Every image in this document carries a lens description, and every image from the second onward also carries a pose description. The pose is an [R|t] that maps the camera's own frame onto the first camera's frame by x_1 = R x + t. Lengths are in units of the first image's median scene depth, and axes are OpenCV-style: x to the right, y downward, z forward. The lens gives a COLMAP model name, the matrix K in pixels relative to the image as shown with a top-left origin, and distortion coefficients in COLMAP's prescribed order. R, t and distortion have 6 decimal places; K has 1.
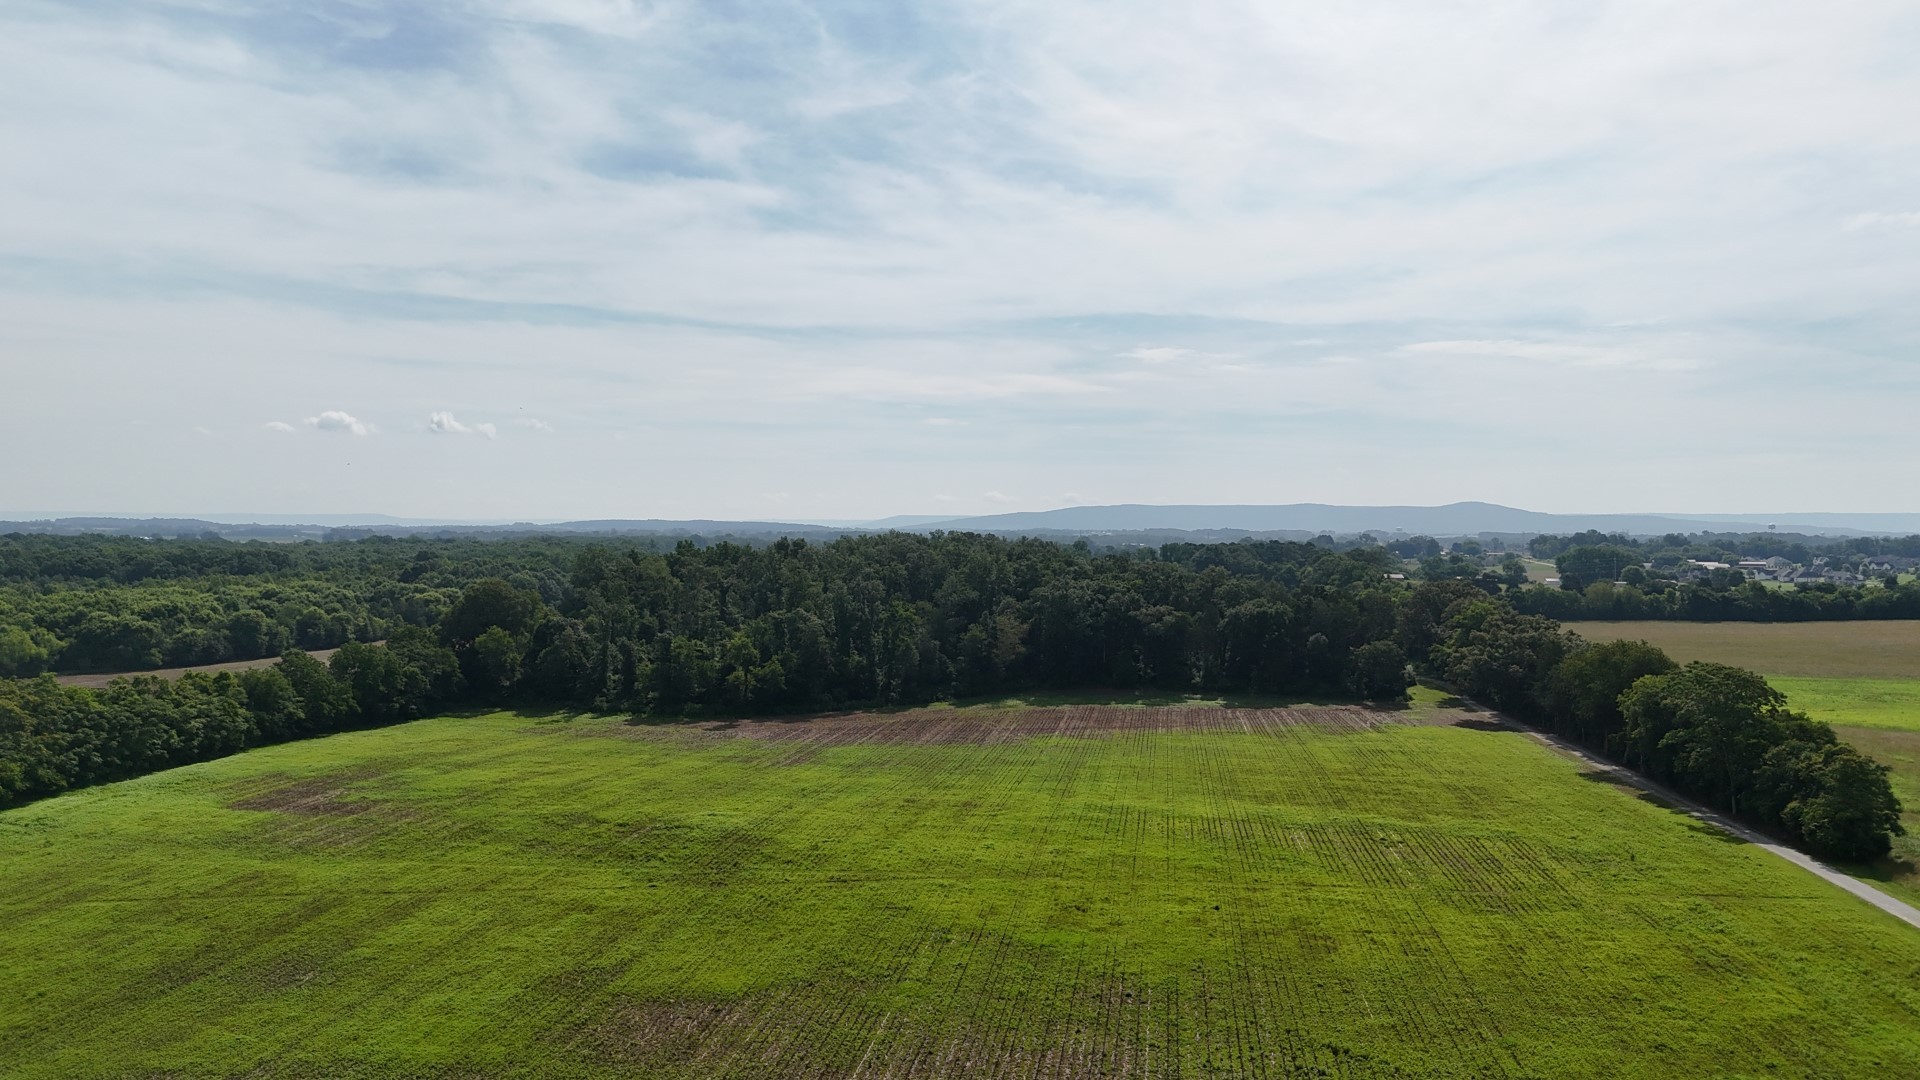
lens RADIAL K [[1411.3, 0, 960.0], [0, 1411.3, 540.0], [0, 0, 1]] dist [0.086143, -0.093292]
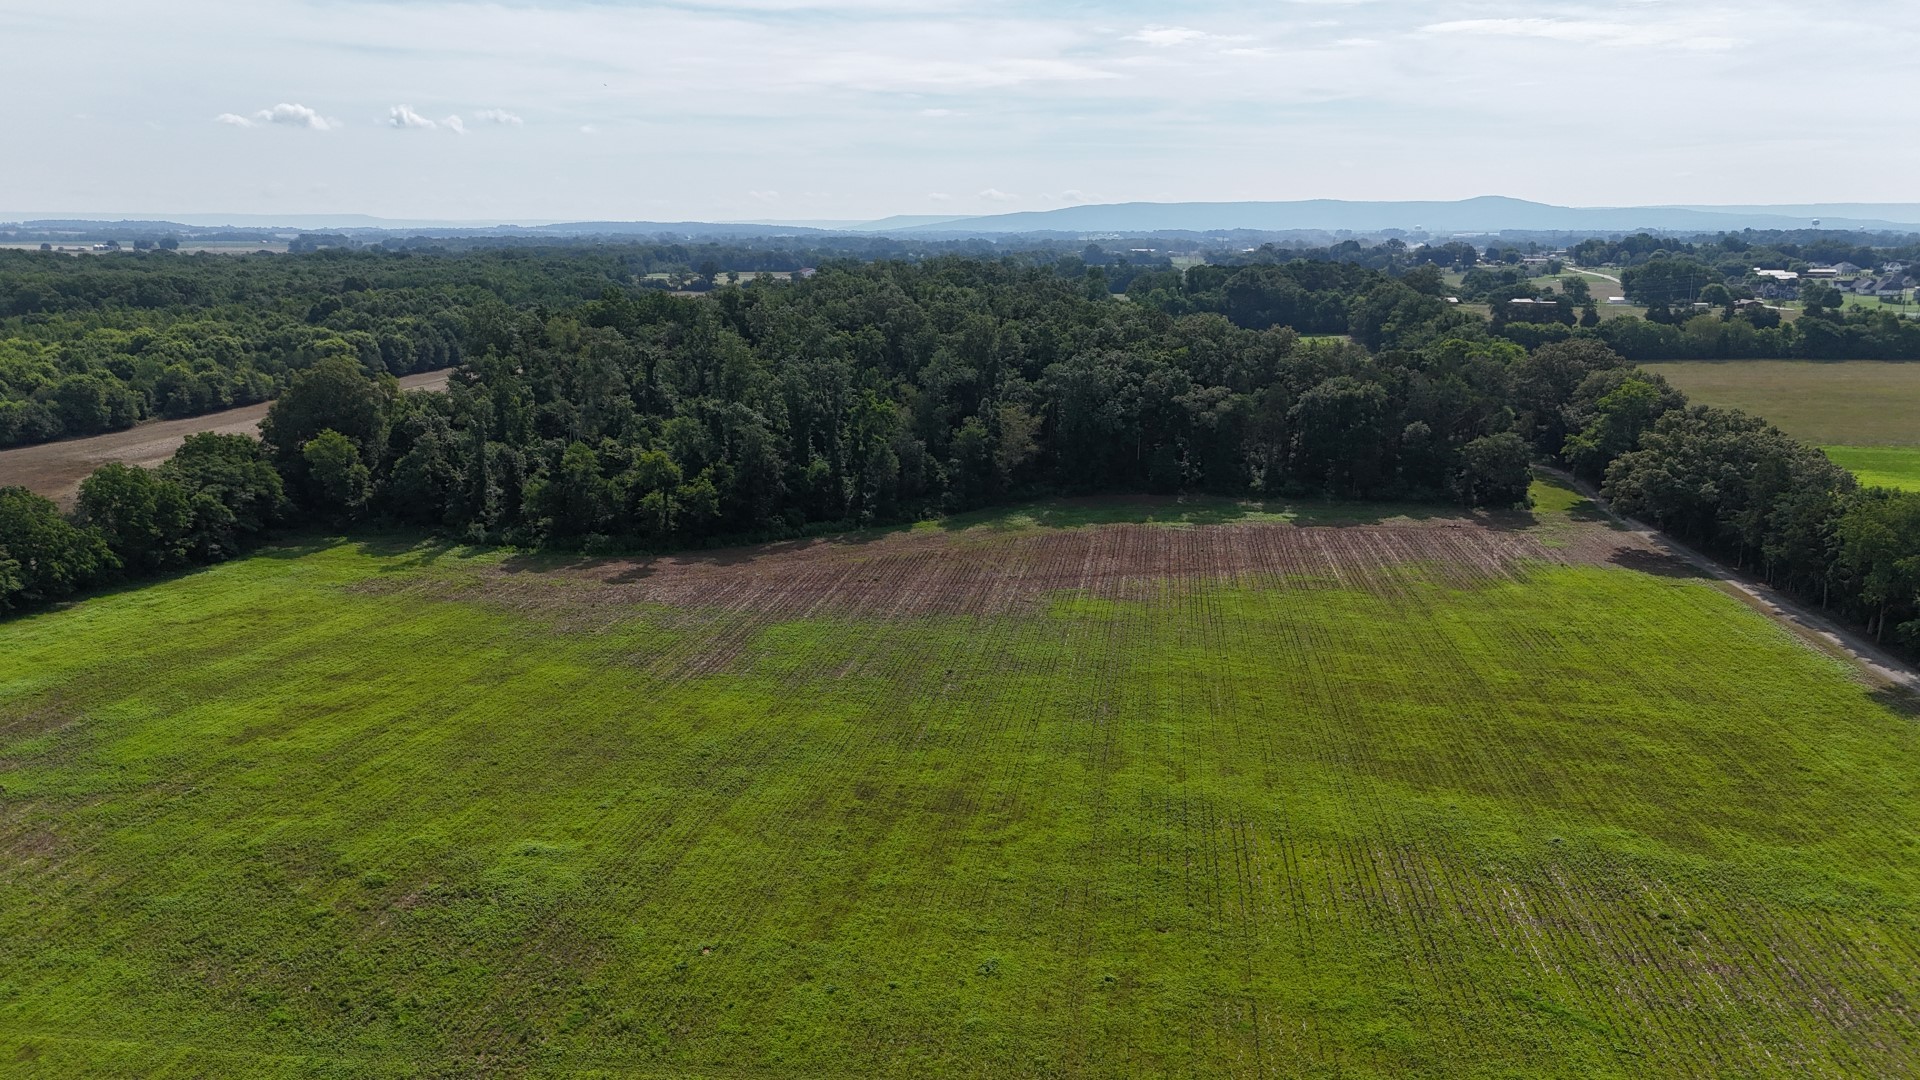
lens RADIAL K [[1411.3, 0, 960.0], [0, 1411.3, 540.0], [0, 0, 1]] dist [0.086143, -0.093292]
pose [[0.999982, -0.005629, -0.001854, 0.005203], [0.005891, 0.978412, 0.206579, -0.033509], [0.000651, -0.206586, 0.978428, 0.239204]]
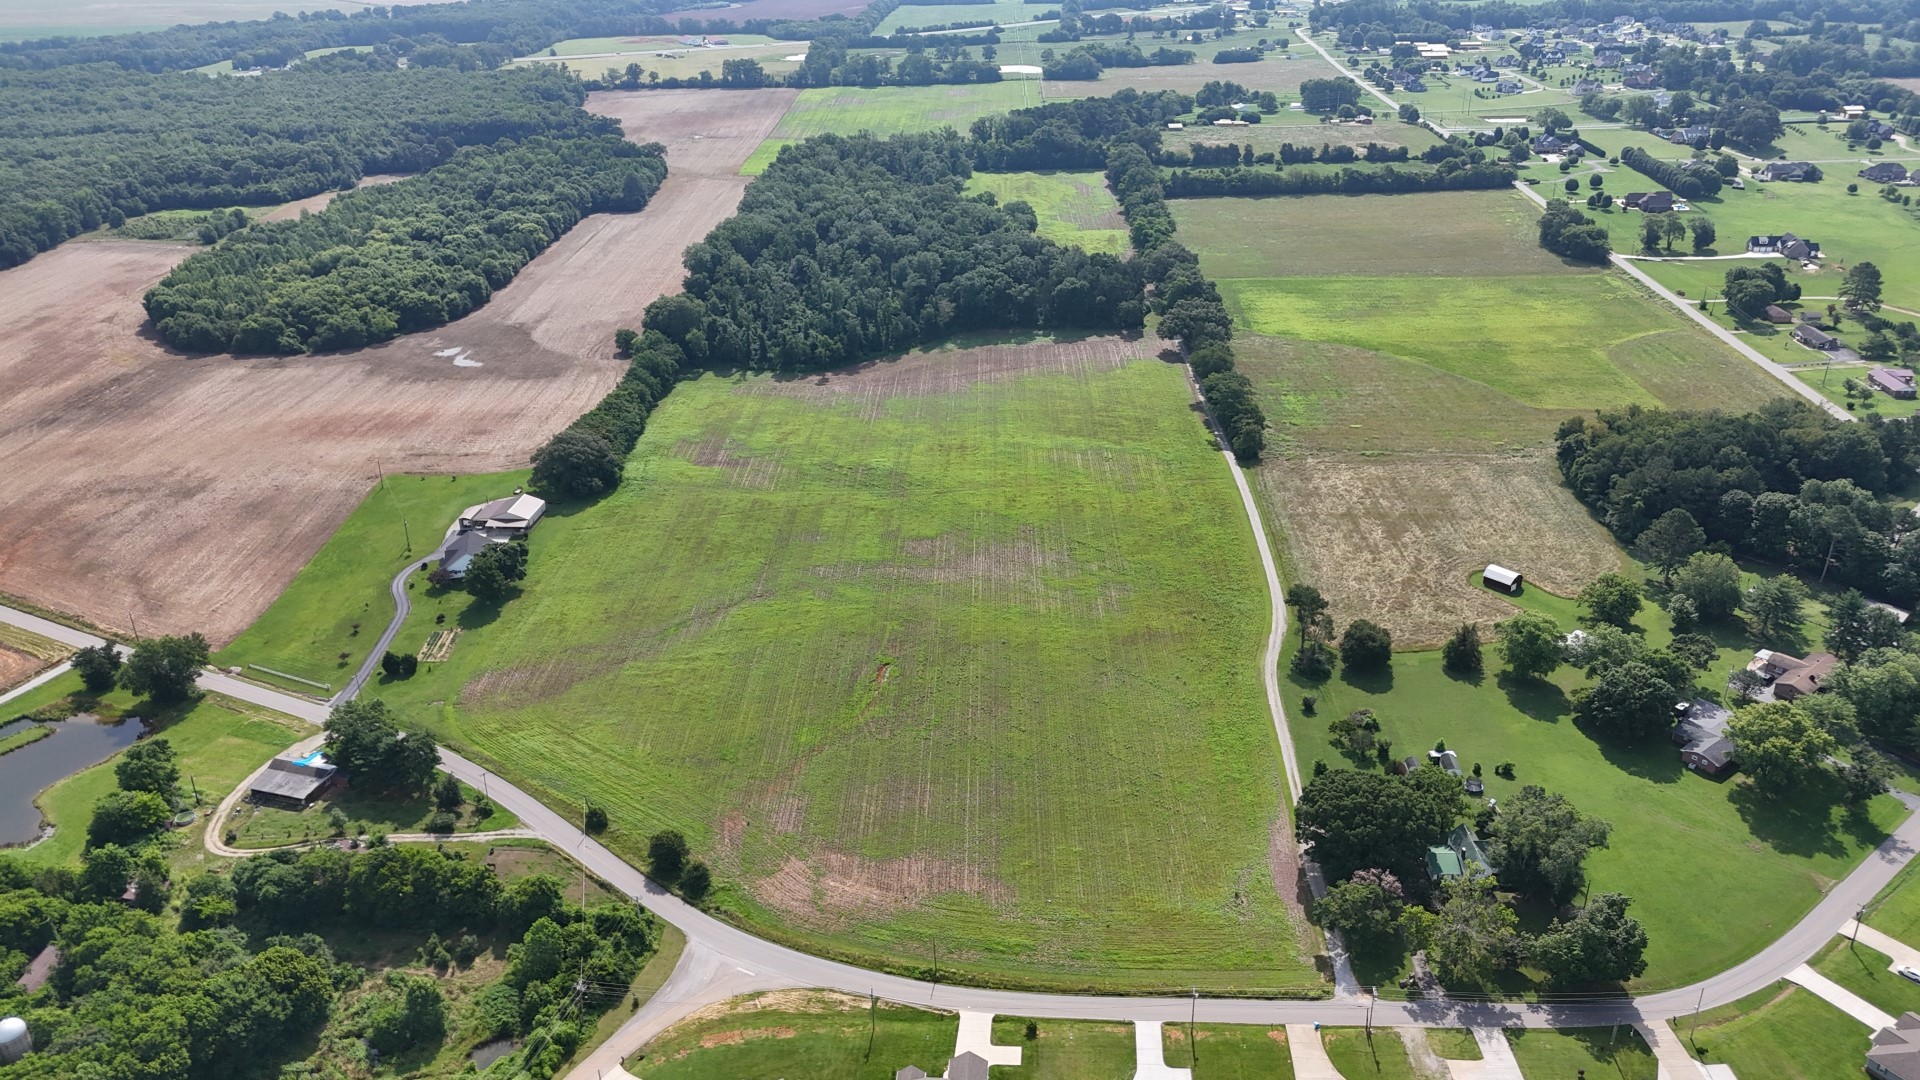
lens RADIAL K [[1411.3, 0, 960.0], [0, 1411.3, 540.0], [0, 0, 1]] dist [0.086143, -0.093292]
pose [[0.991919, -0.072695, 0.103977, -0.174361], [0.022752, 0.908200, 0.417917, -0.465122], [-0.124812, -0.412174, 0.902515, -0.907645]]
